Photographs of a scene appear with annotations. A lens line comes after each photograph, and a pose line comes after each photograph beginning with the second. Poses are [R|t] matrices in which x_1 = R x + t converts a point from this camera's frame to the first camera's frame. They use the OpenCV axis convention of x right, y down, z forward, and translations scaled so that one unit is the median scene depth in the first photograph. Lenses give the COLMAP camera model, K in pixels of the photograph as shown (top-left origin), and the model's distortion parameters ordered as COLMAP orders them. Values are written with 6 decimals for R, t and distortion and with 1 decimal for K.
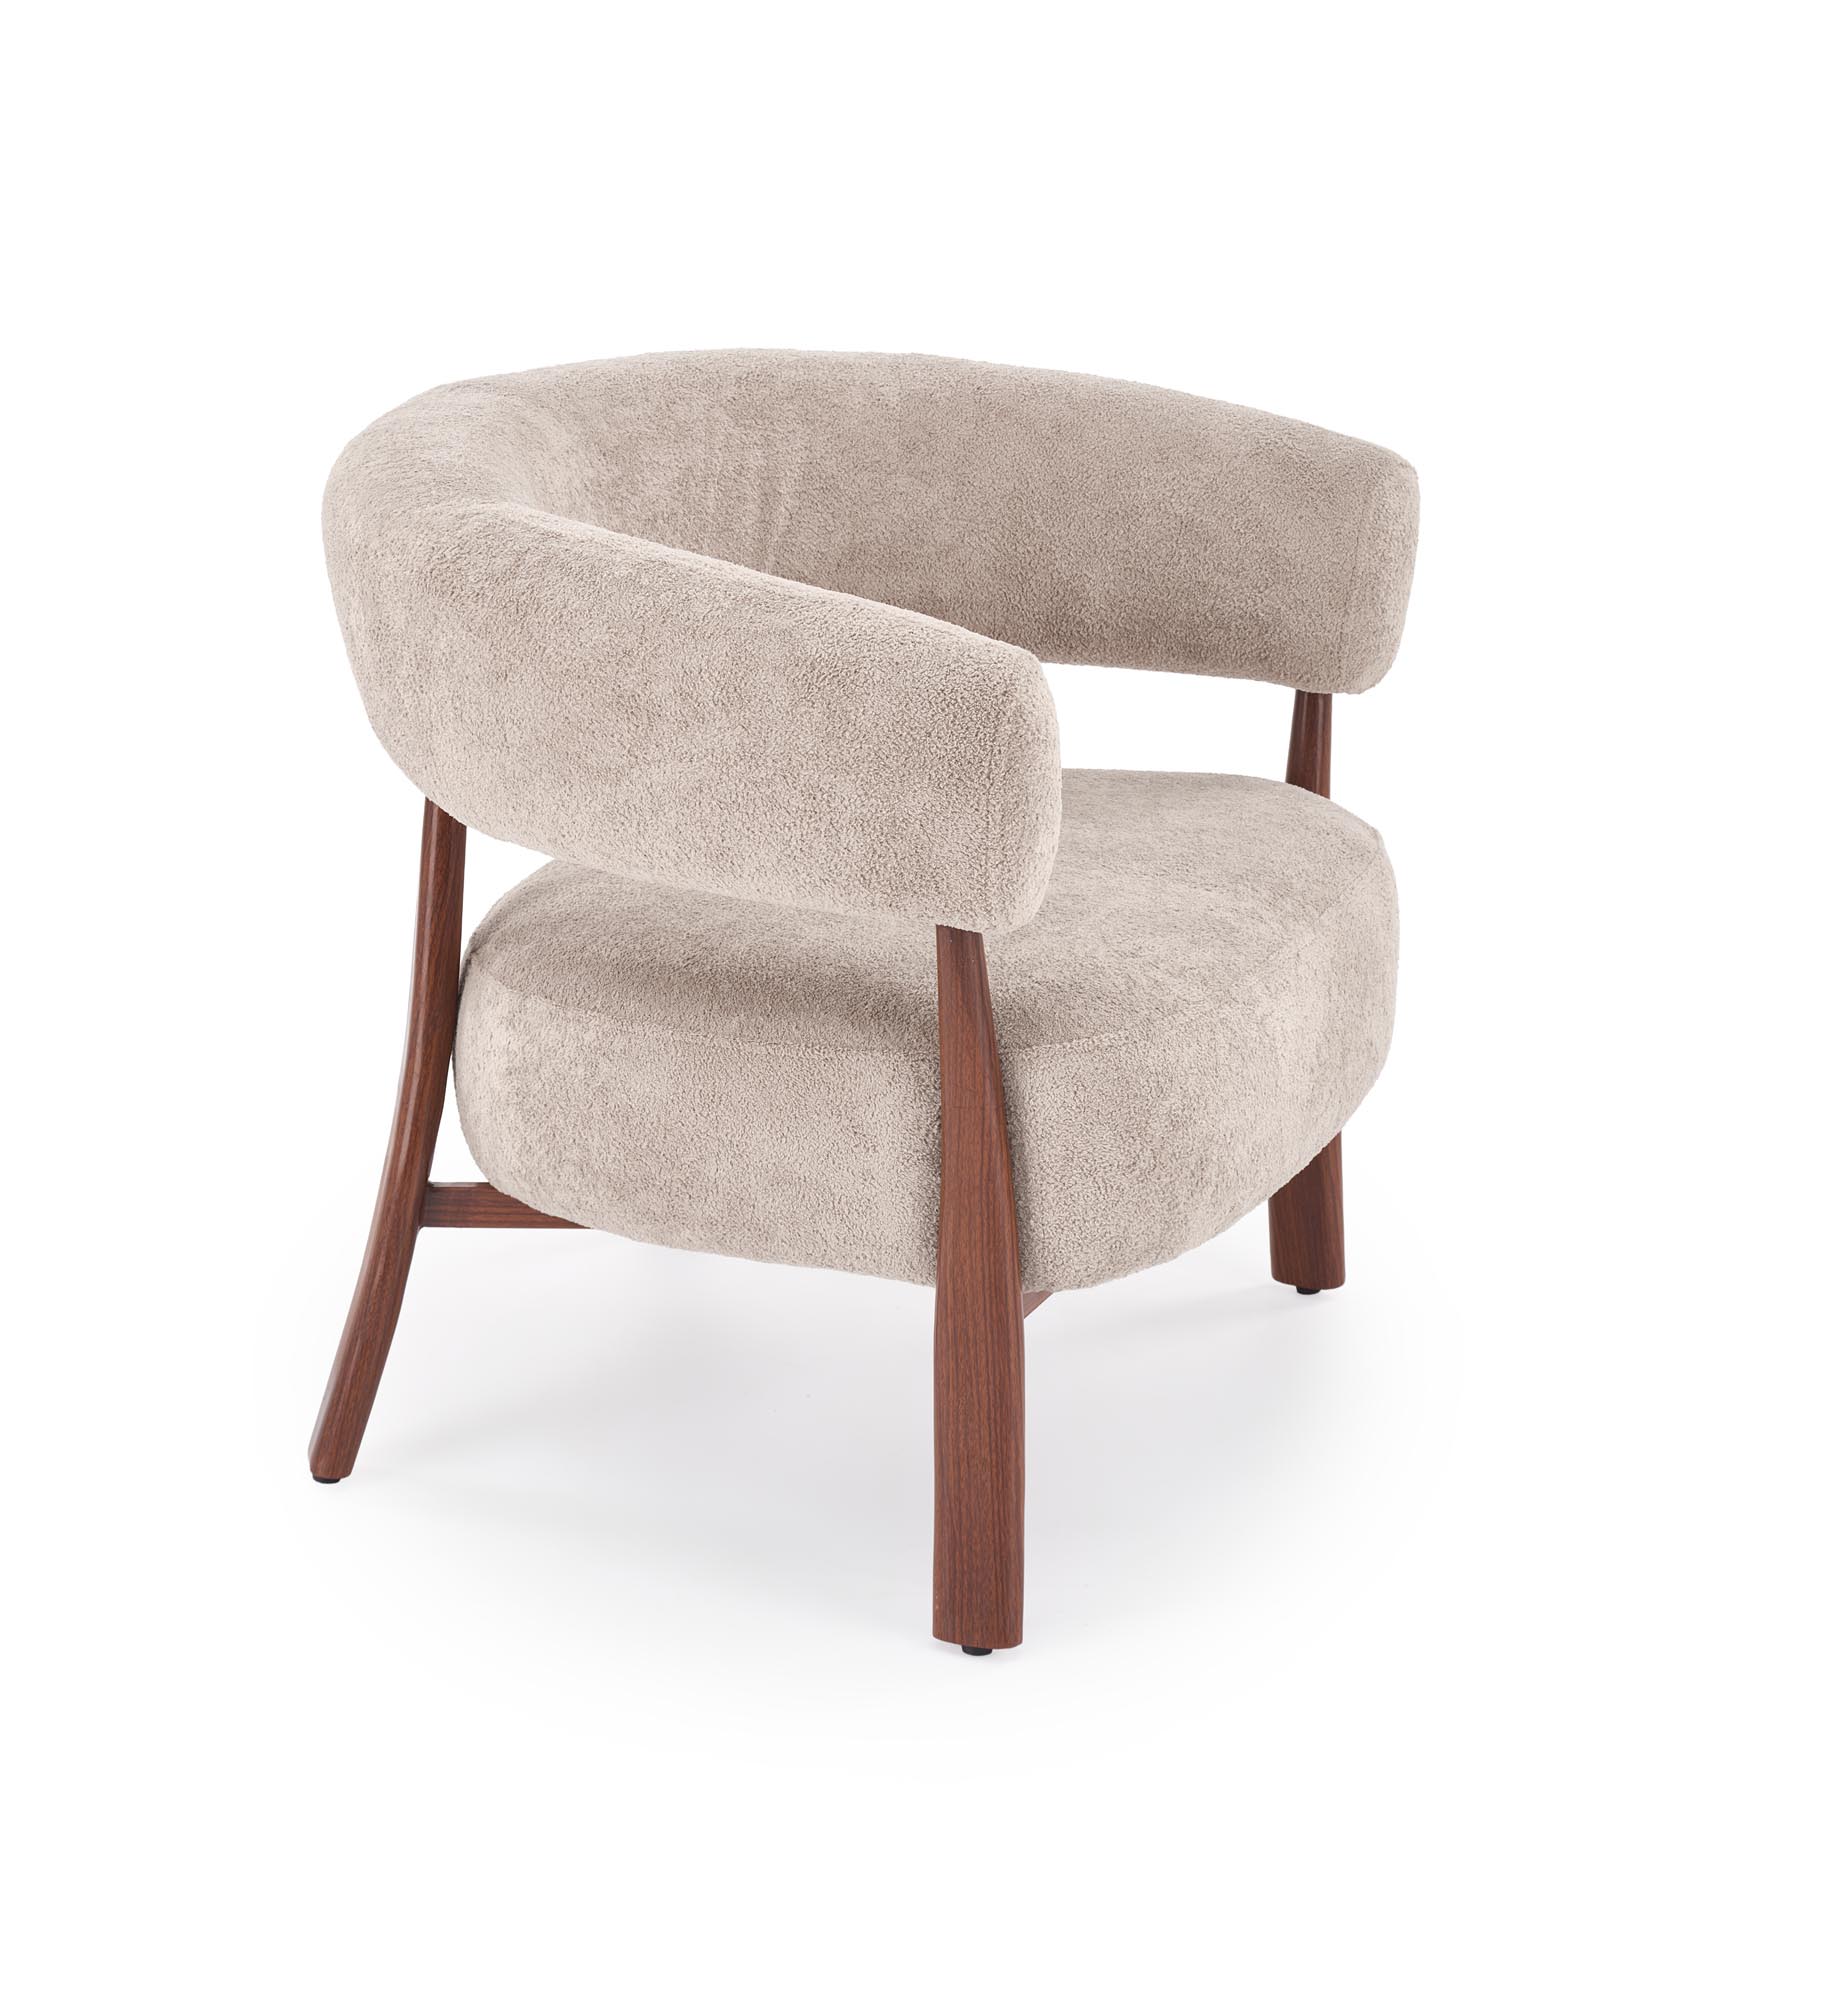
lens RADIAL K [[4077.1, 0, 923.0], [0, 4077.1, 1000.0], [0, 0, 1]] dist [0.045245, 0.201047]
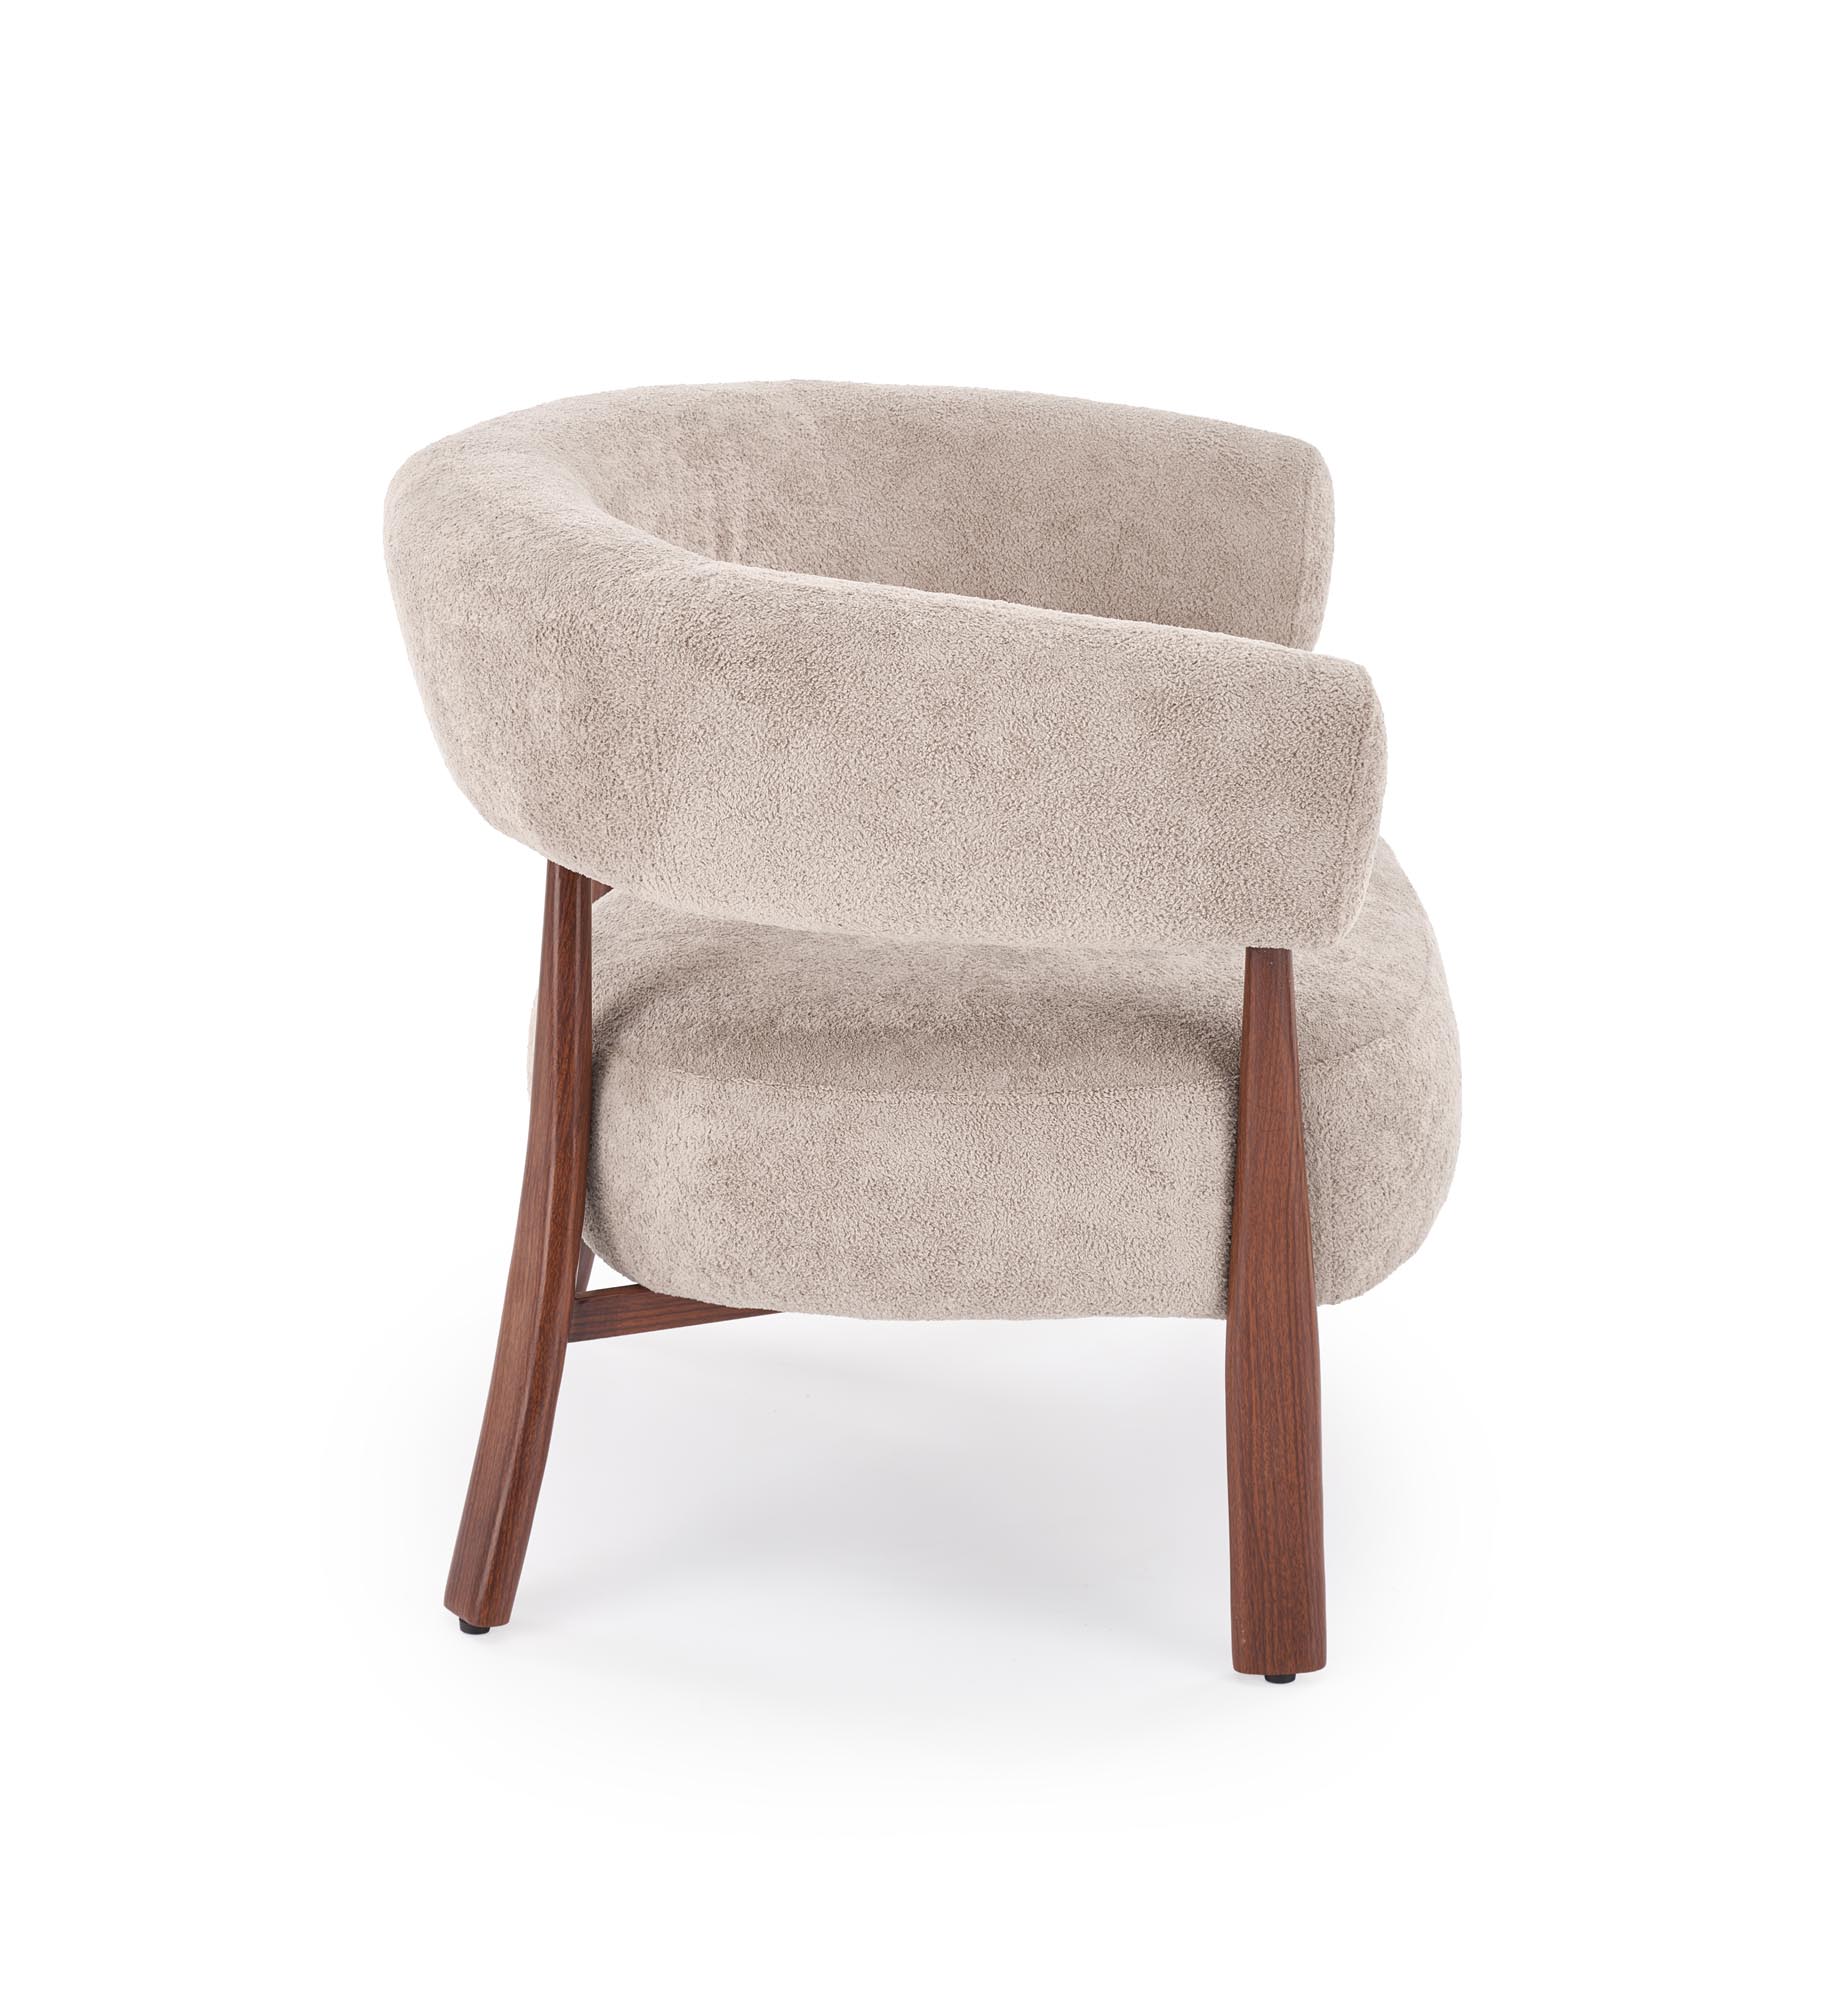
lens RADIAL K [[4077.1, 0, 923.0], [0, 4077.1, 1000.0], [0, 0, 1]] dist [0.045245, 0.201047]
pose [[0.935554, -0.122474, 0.331269, -0.380740], [0.122660, 0.992238, 0.020430, -0.034475], [-0.331200, 0.021520, 0.943315, 0.095407]]
